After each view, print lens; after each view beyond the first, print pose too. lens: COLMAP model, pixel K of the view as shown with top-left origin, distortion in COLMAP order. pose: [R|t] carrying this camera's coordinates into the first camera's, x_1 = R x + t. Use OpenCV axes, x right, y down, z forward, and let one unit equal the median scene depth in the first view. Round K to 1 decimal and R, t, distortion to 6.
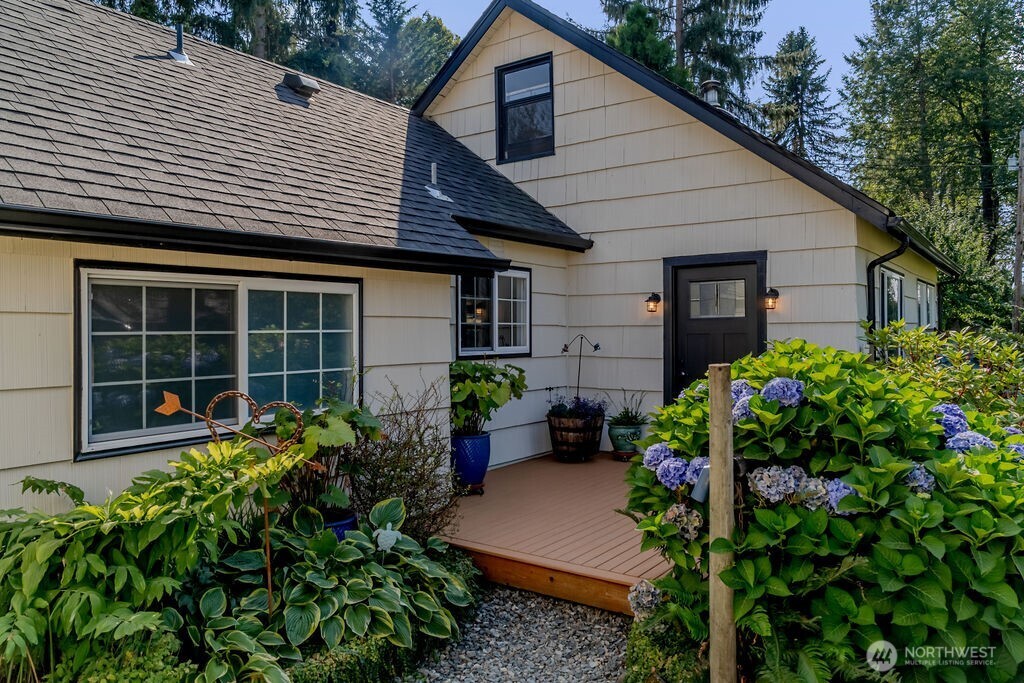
lens RADIAL K [[728.3, 0, 512.0], [0, 728.3, 341.5], [0, 0, 1]] dist [-0.020802, 0.003556]
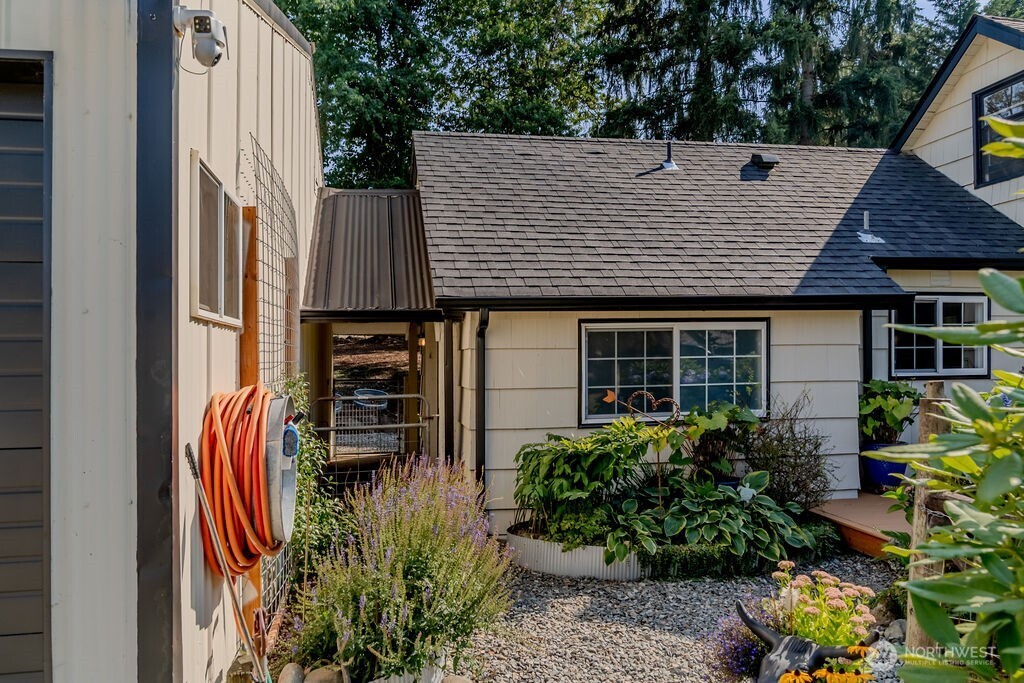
lens RADIAL K [[747.8, 0, 507.3], [0, 747.8, 357.0], [0, 0, 1]] dist [-0.005772, -0.000529]
pose [[0.720533, -0.004019, -0.693409, 0.333950], [-0.001805, 0.999969, -0.007672, -0.000676], [0.693418, 0.006780, 0.720503, -0.286926]]
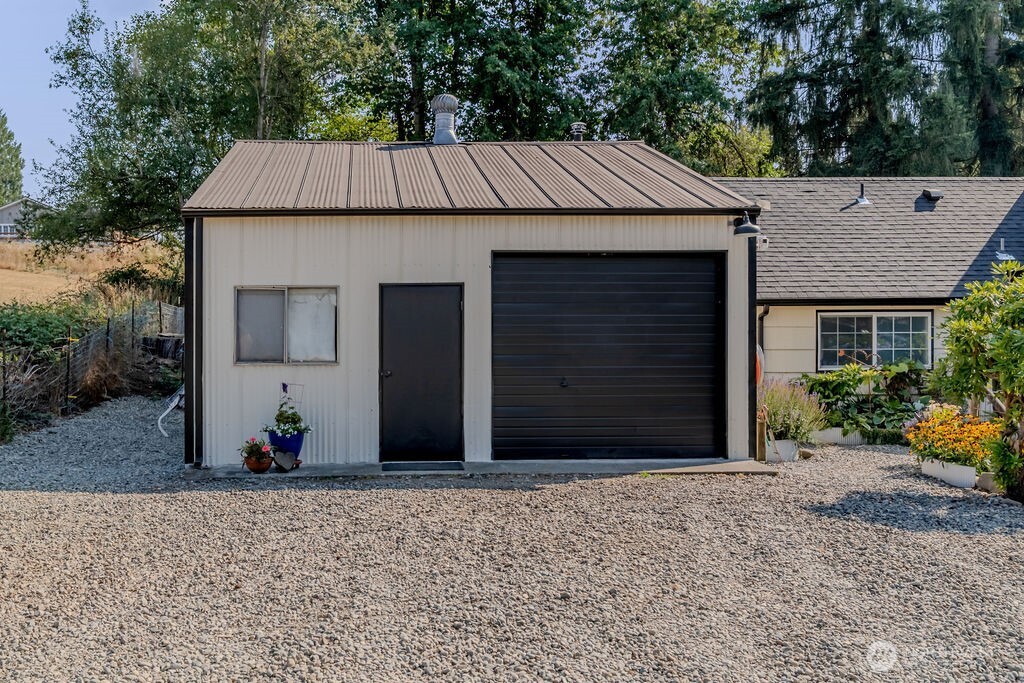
lens RADIAL K [[1074.8, 0, 406.4], [0, 1074.8, 309.5], [0, 0, 1]] dist [0.006749, 0.006608]
pose [[0.619831, -0.014294, -0.784605, 1.140307], [-0.013330, 0.999498, -0.028740, 0.025718], [0.784622, 0.028272, 0.619329, -1.915356]]
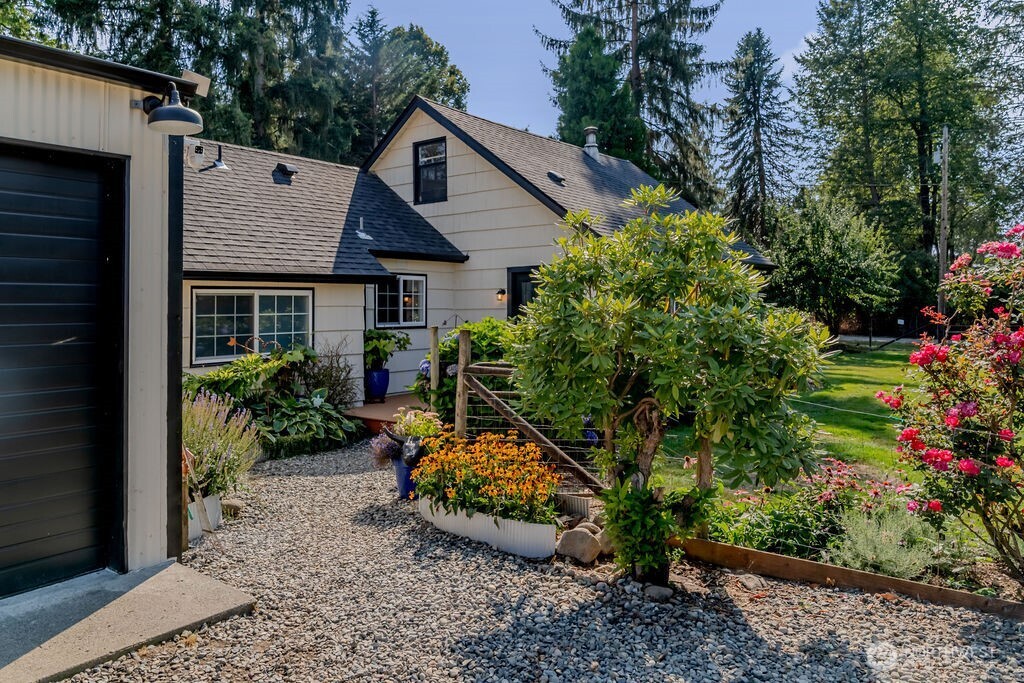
lens RADIAL K [[759.3, 0, 511.1], [0, 759.3, 292.5], [0, 0, 1]] dist [-0.025351, 0.001710]
pose [[0.999954, -0.004618, -0.008434, 0.291115], [0.004307, 0.999322, -0.036577, 0.005044], [0.008597, 0.036539, 0.999295, -0.891988]]
